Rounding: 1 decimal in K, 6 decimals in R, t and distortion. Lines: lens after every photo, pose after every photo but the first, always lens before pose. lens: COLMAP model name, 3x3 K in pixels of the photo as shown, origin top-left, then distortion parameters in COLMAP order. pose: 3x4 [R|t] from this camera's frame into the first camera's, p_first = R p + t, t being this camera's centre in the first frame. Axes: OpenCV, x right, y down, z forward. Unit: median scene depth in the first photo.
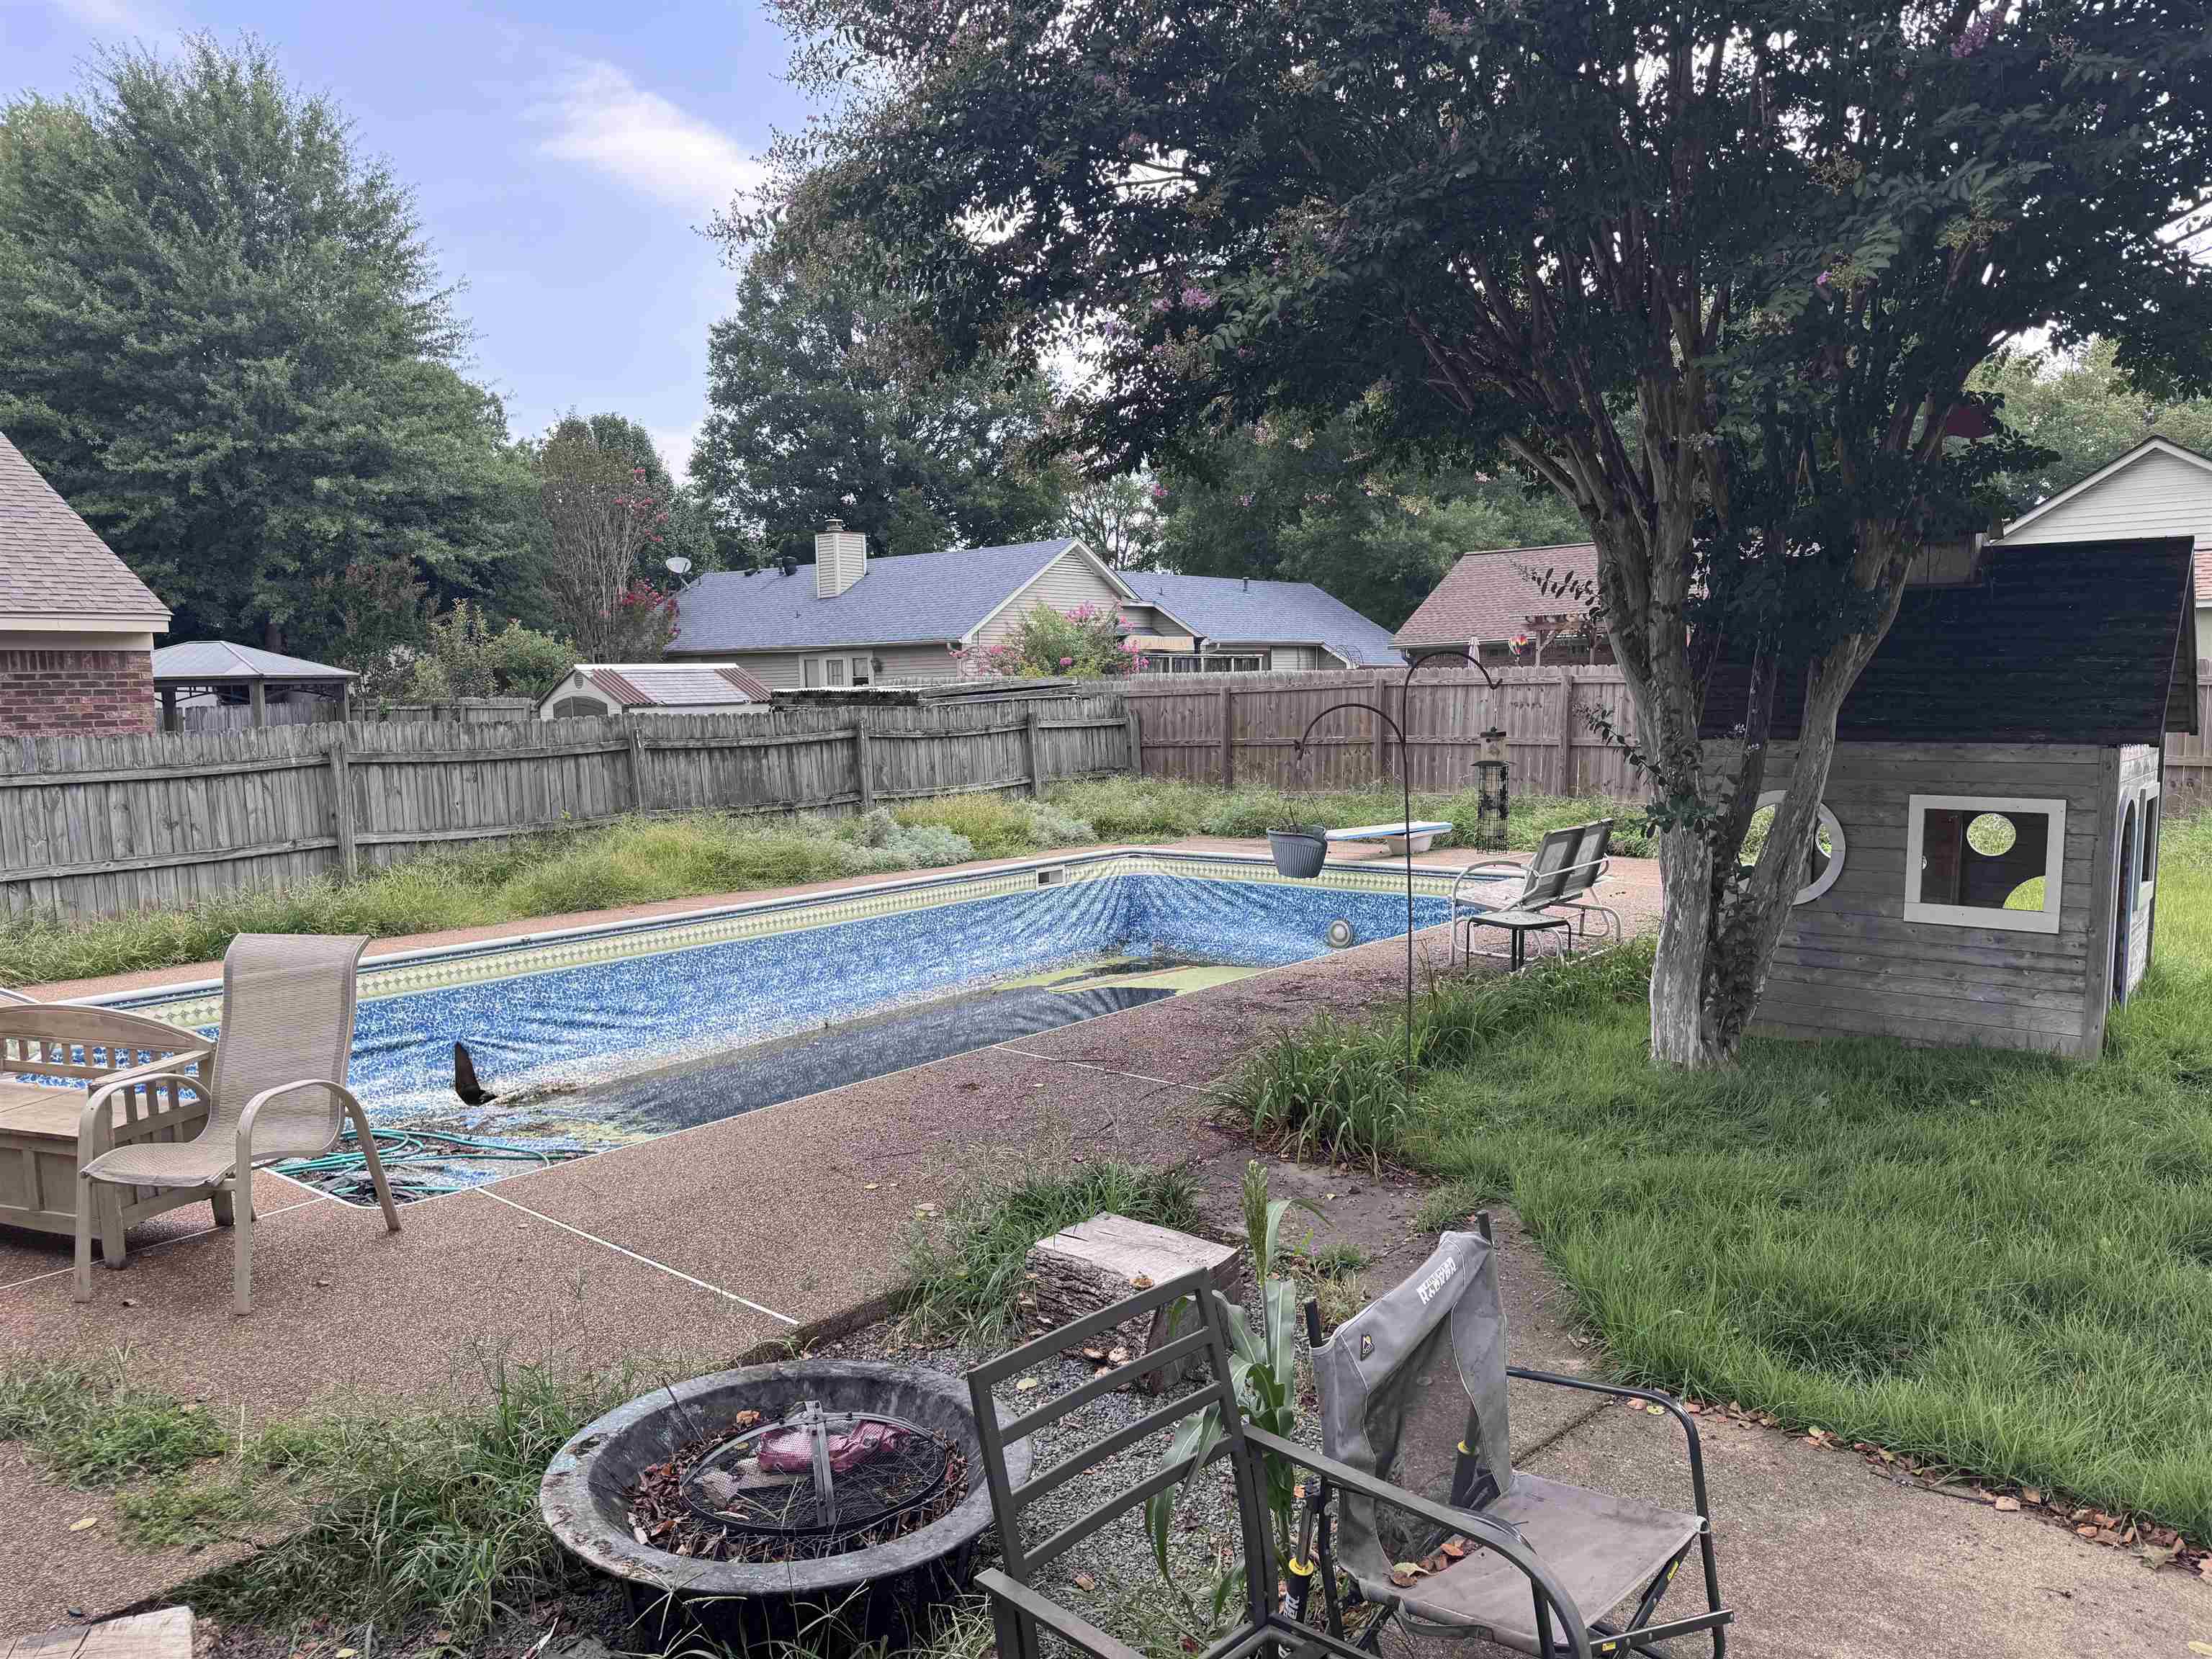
lens RADIAL K [[1535.8, 0, 1122.7], [0, 1535.8, 827.3], [0, 0, 1]] dist [0.082367, -0.101474]
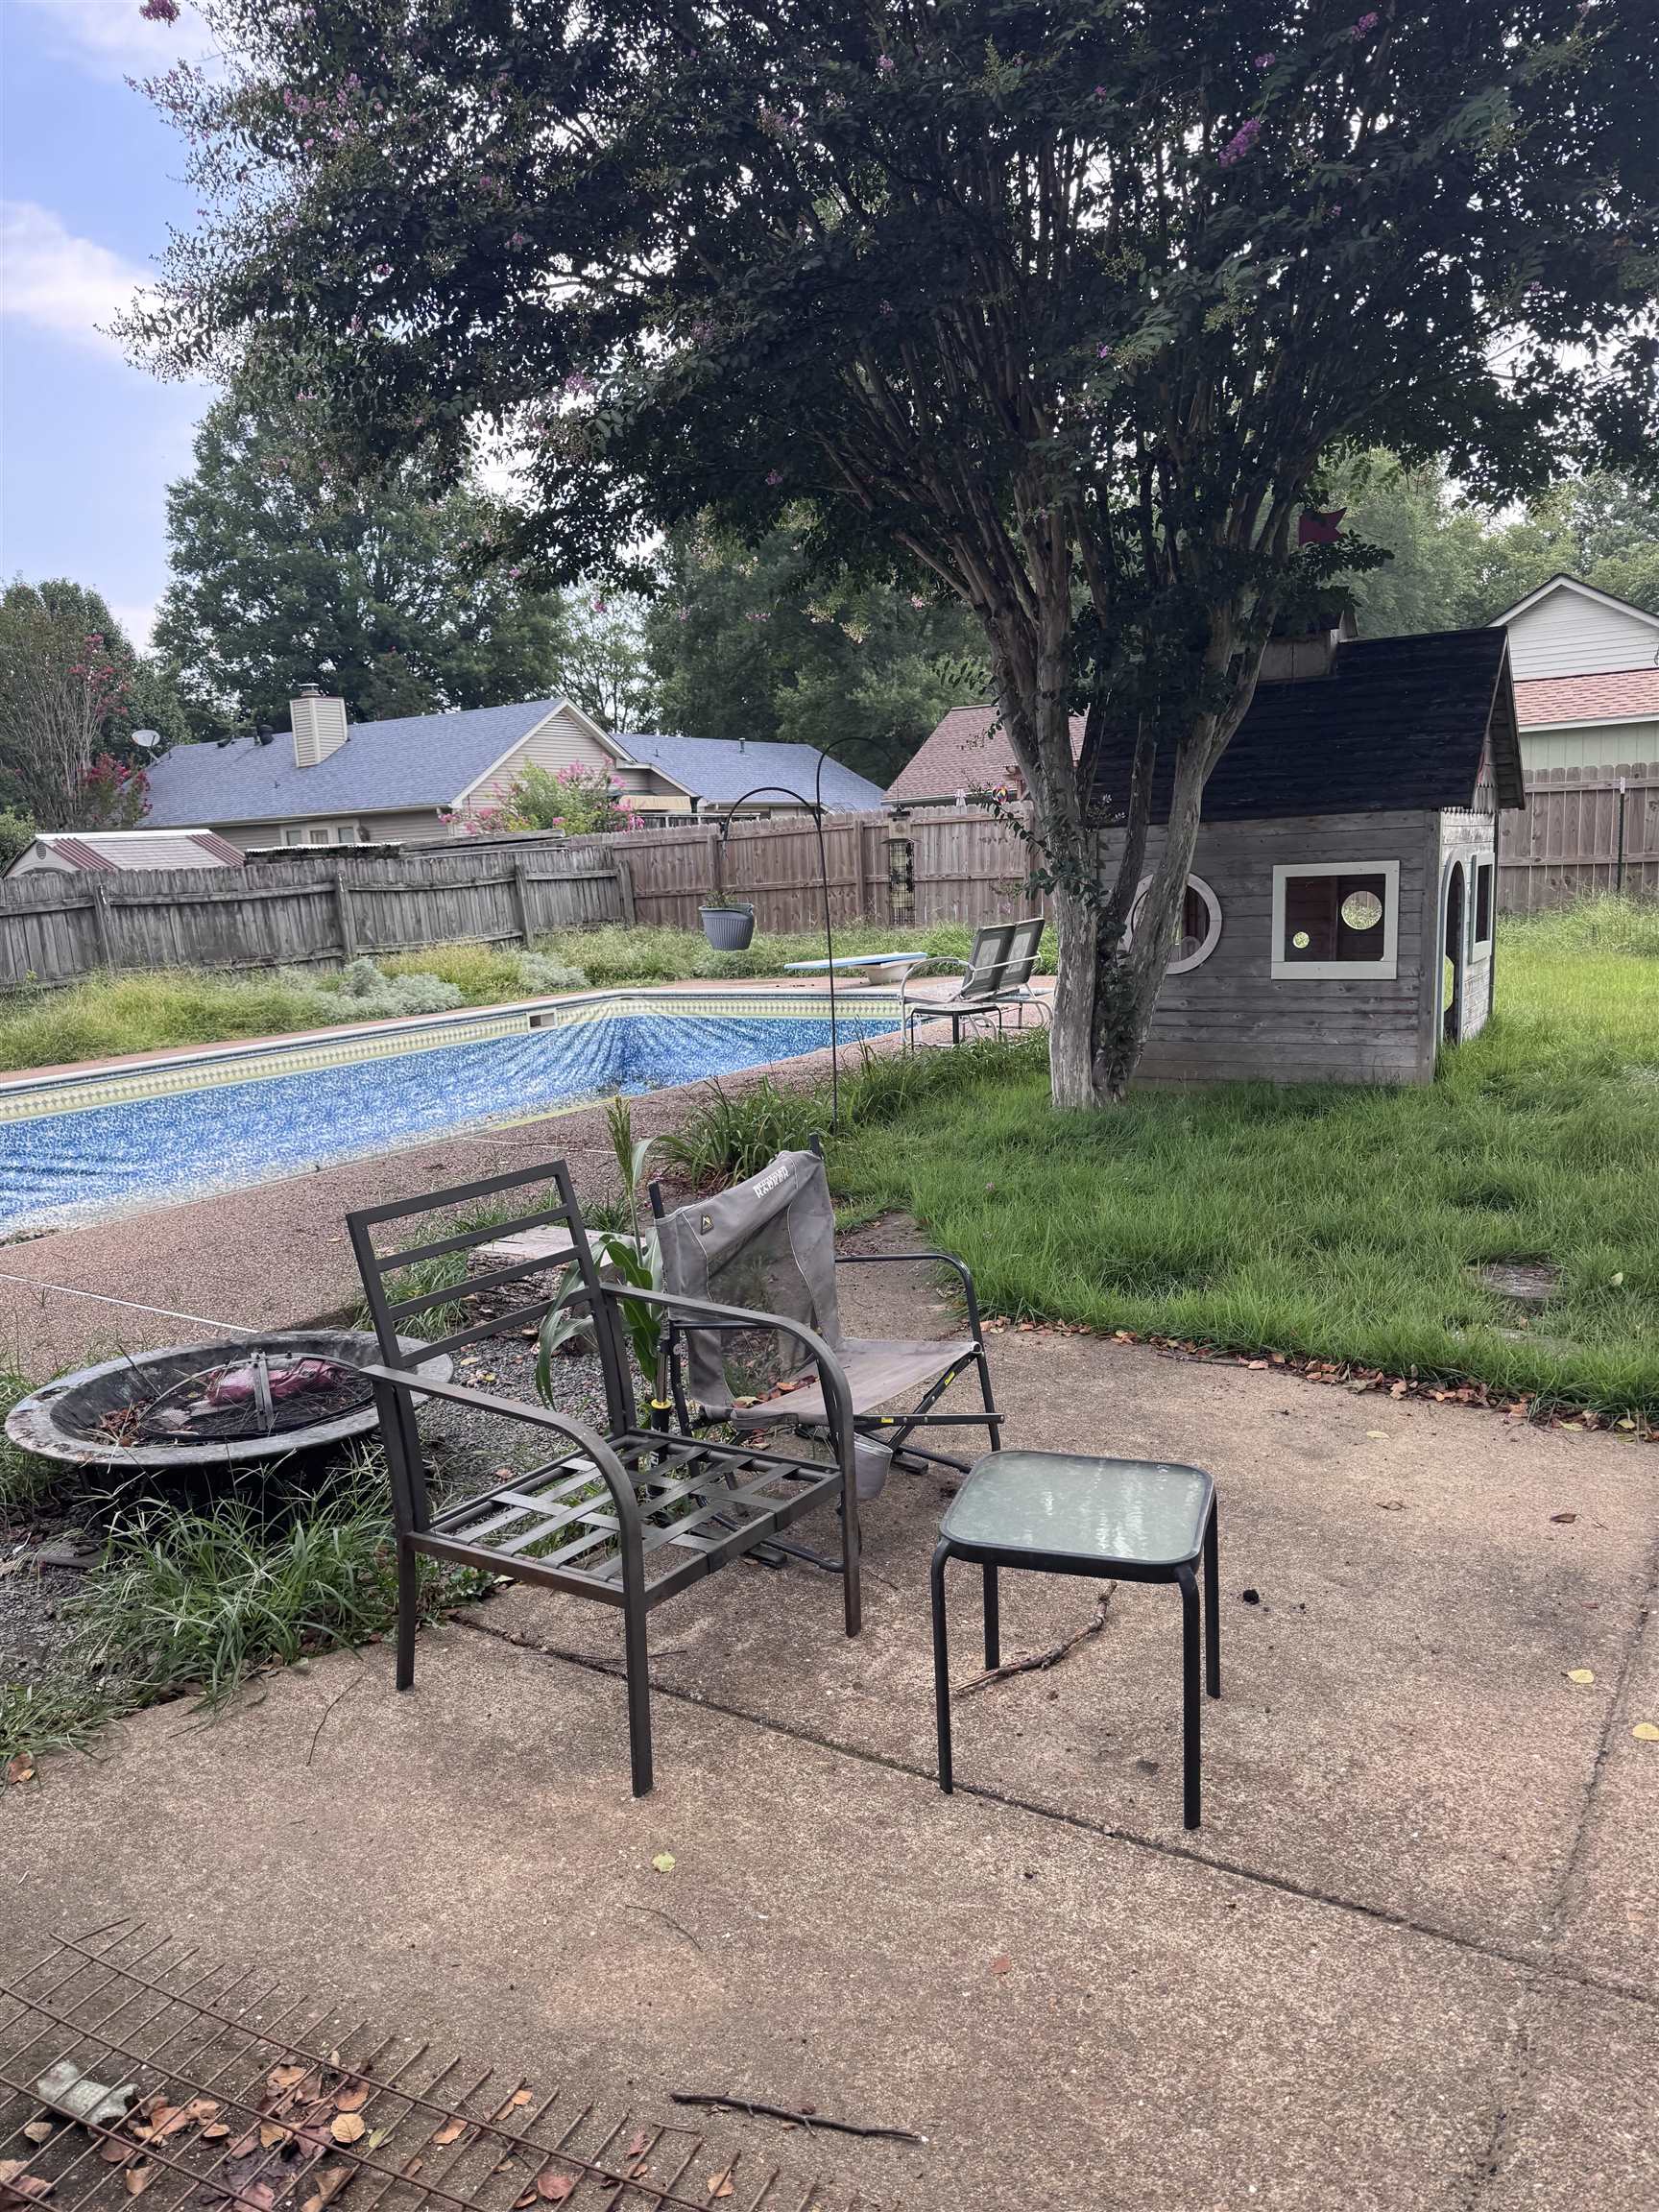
lens RADIAL K [[1535.8, 0, 834.5], [0, 1535.8, 1101.5], [0, 0, 1]] dist [0.082367, -0.101474]
pose [[0.991588, -0.051069, 0.118931, 0.026514], [0.043672, 0.996994, 0.063991, 0.036307], [-0.121842, -0.058259, 0.990838, -0.048759]]
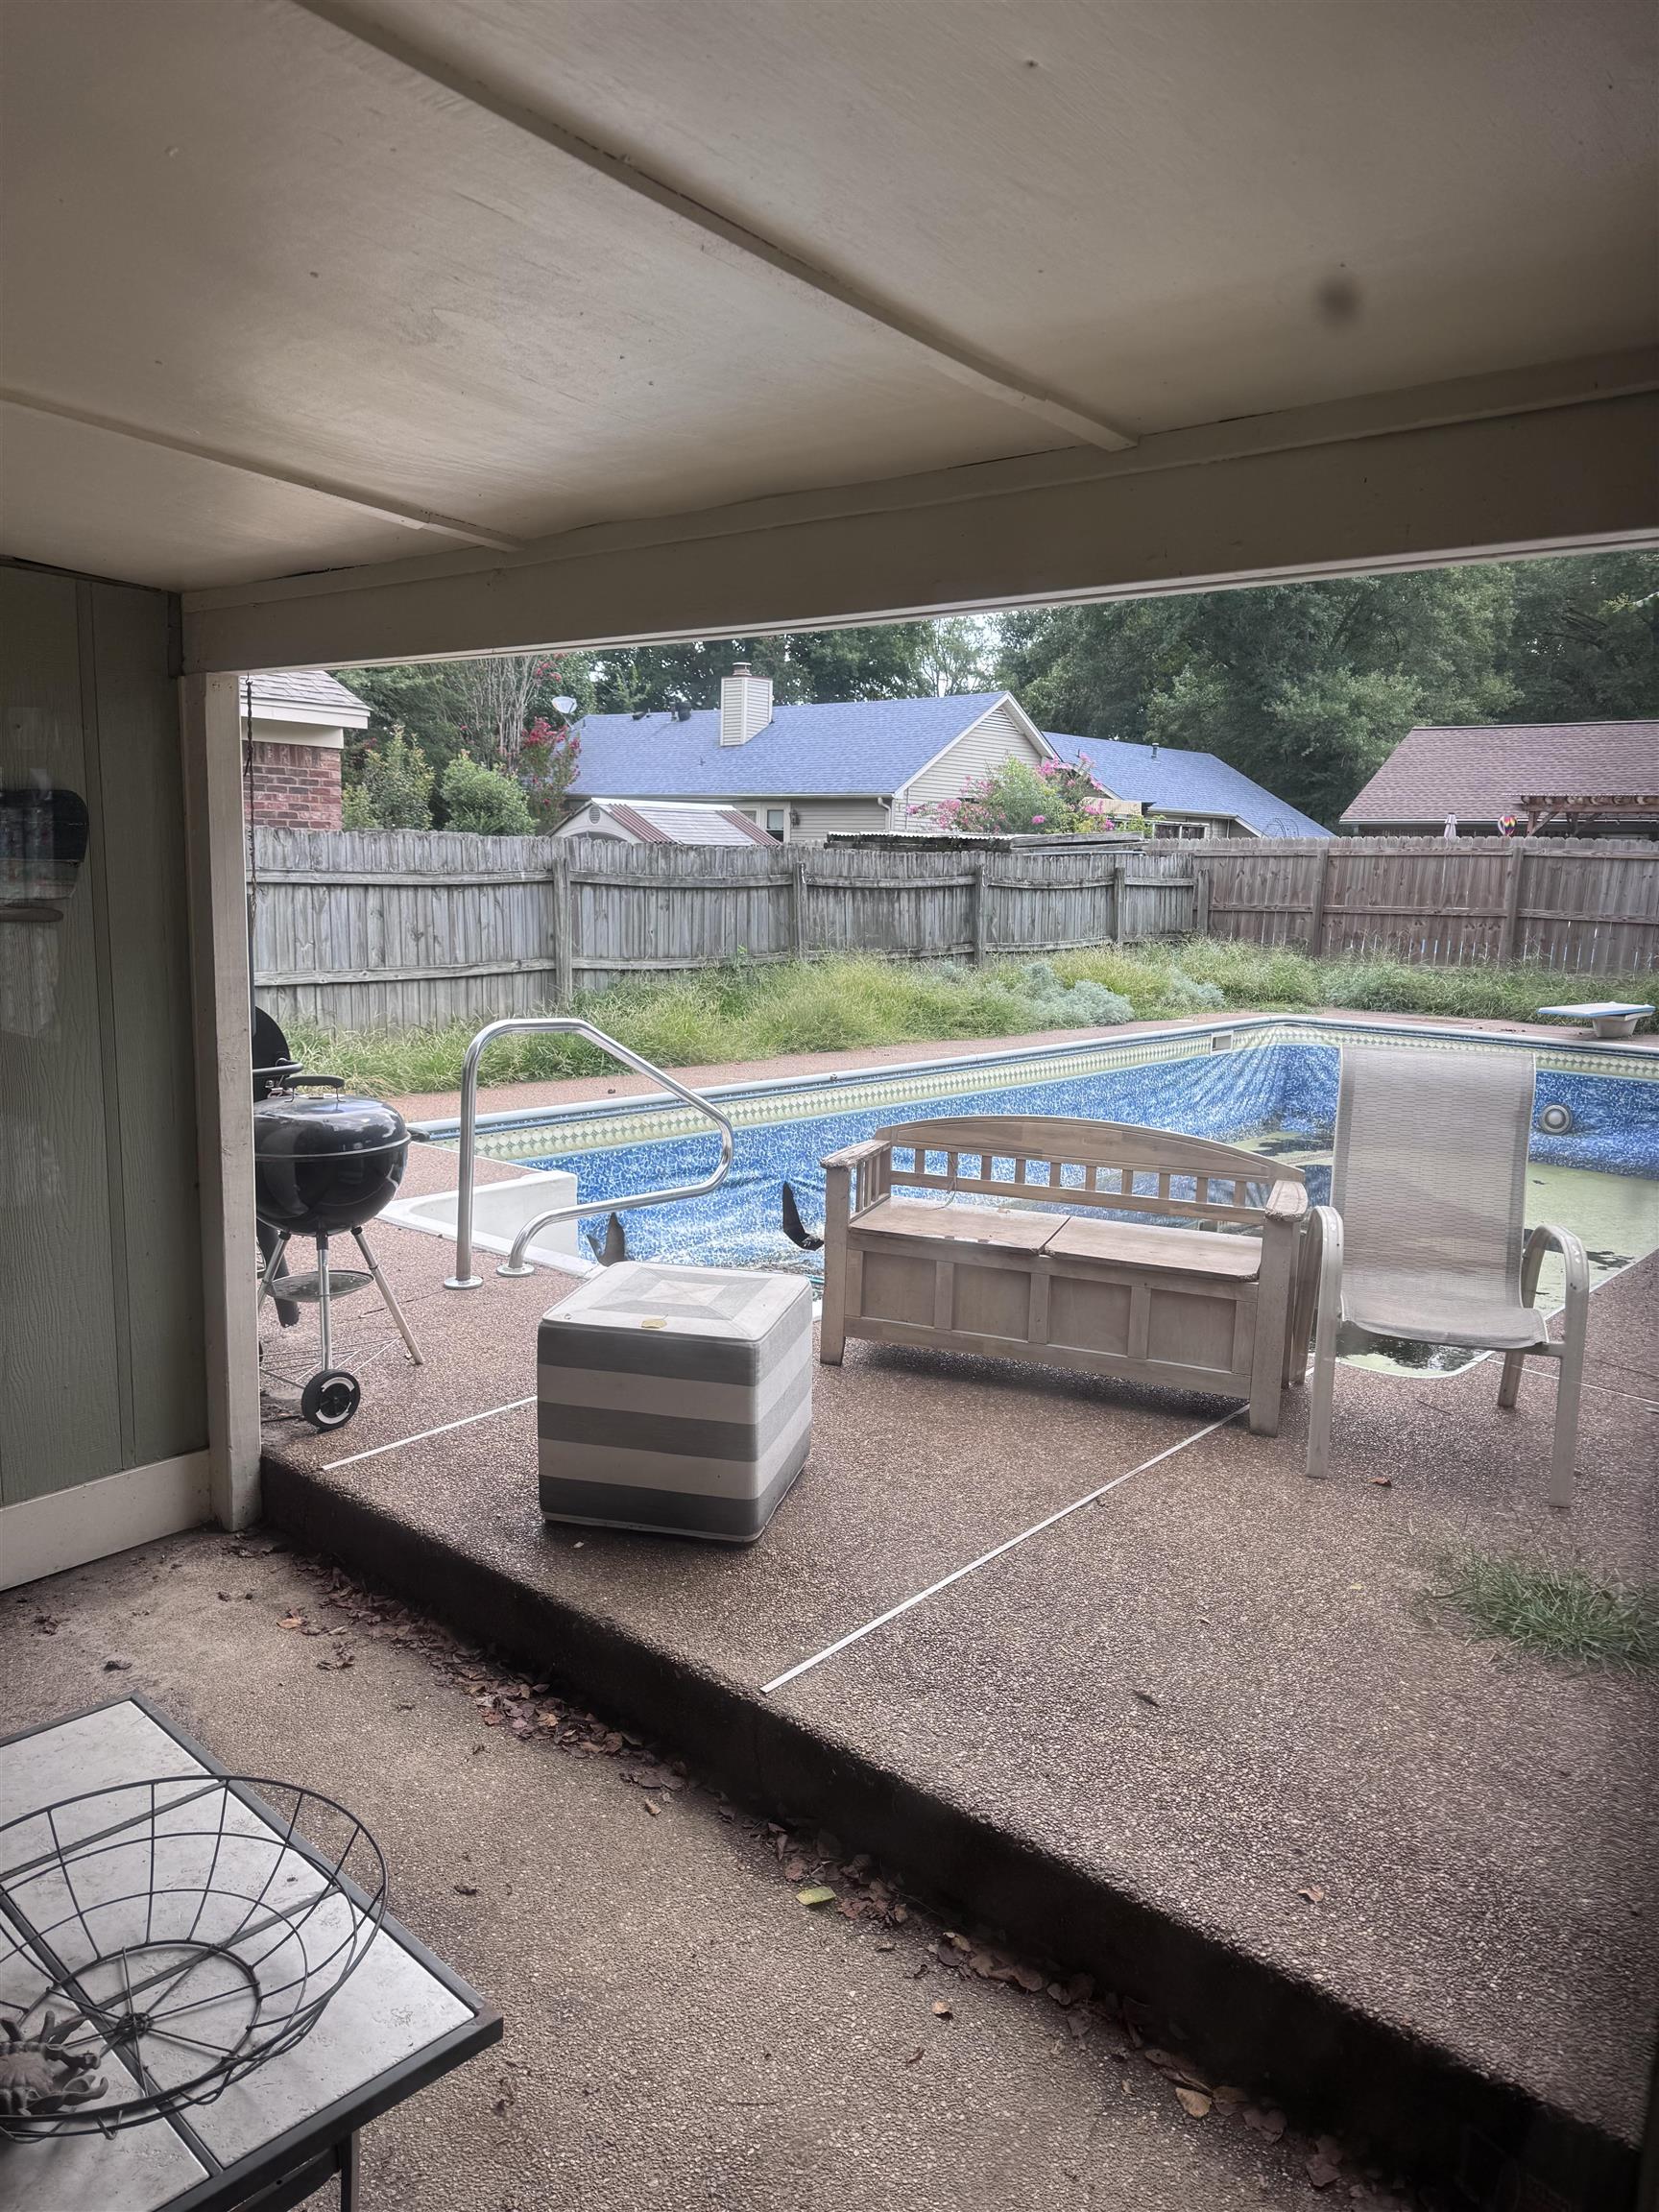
lens RADIAL K [[1535.8, 0, 800.2], [0, 1535.8, 1121.7], [0, 0, 1]] dist [0.082367, -0.101474]
pose [[0.998591, 0.051977, -0.010704, -0.361905], [-0.051019, 0.995811, 0.075882, 0.027356], [0.014603, -0.075229, 0.997059, 0.069238]]
